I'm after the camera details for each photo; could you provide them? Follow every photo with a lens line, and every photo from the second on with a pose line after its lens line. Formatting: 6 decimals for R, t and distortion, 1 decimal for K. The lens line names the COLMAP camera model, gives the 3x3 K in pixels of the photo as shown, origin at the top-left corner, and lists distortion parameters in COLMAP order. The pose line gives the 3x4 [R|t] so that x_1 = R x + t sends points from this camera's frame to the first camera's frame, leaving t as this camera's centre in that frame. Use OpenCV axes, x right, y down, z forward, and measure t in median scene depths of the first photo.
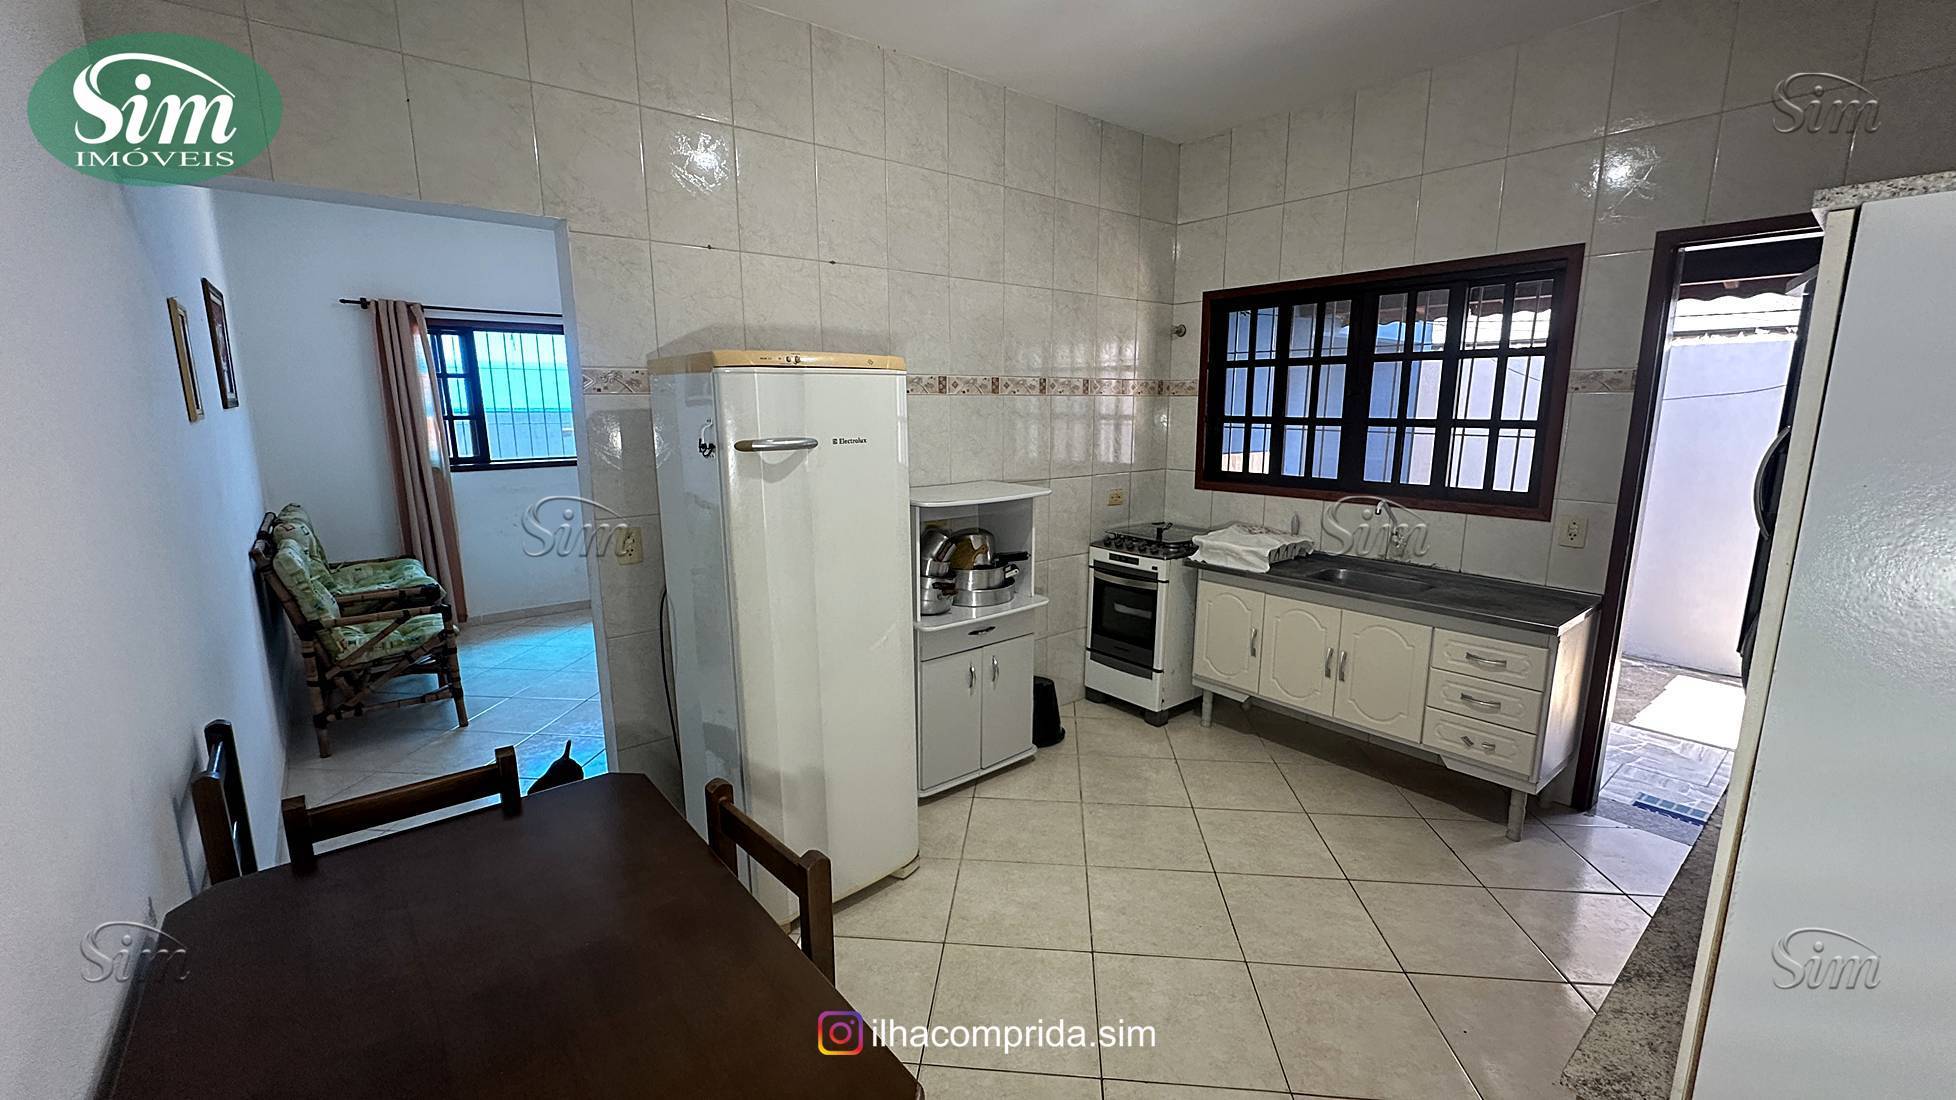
lens RADIAL K [[784.0, 0, 976.2], [0, 784.0, 558.1], [0, 0, 1]] dist [-0.000643, 0.000271]
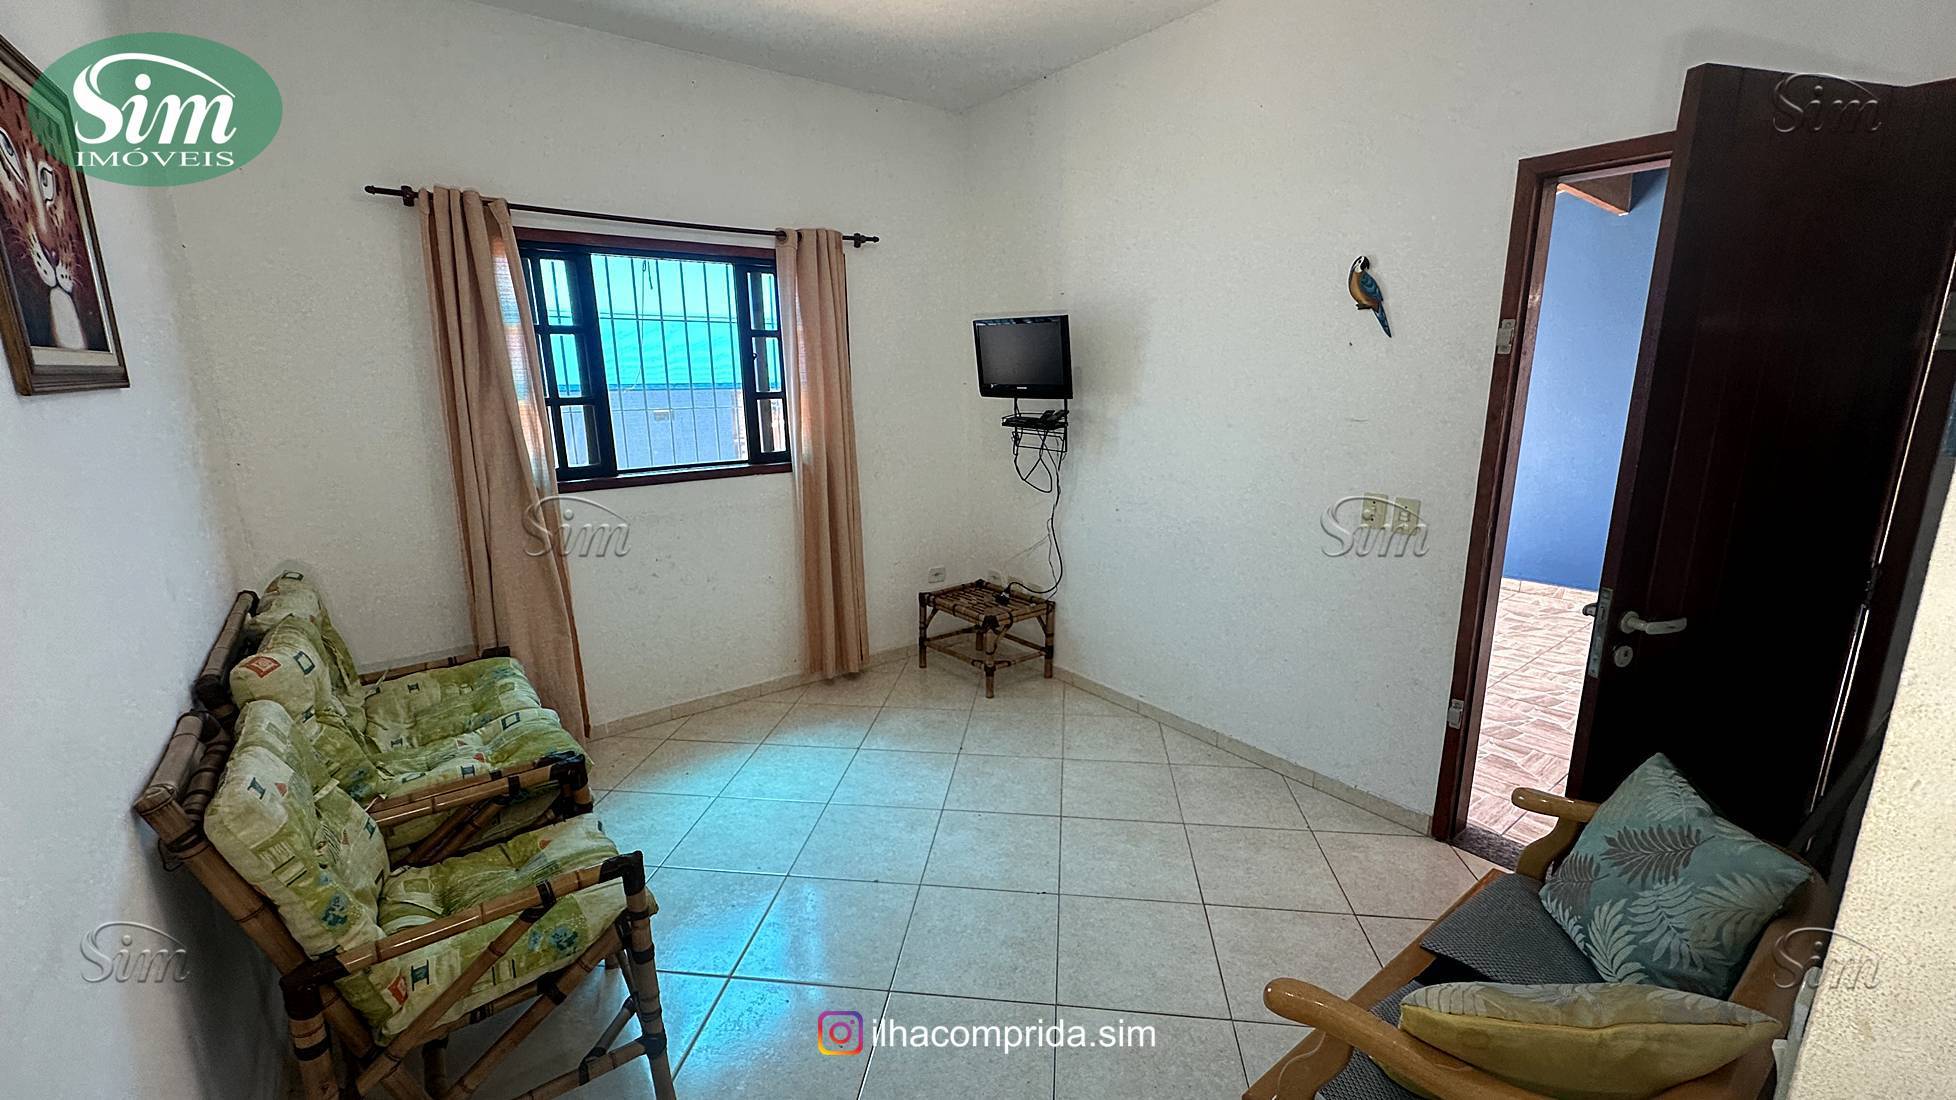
lens RADIAL K [[784.0, 0, 982.0], [0, 784.0, 555.7], [0, 0, 1]] dist [-0.000643, 0.000271]
pose [[0.999762, -0.002066, -0.021718, -0.350898], [0.002801, 0.999422, 0.033888, -0.085380], [0.021635, -0.033941, 0.999190, 0.430262]]
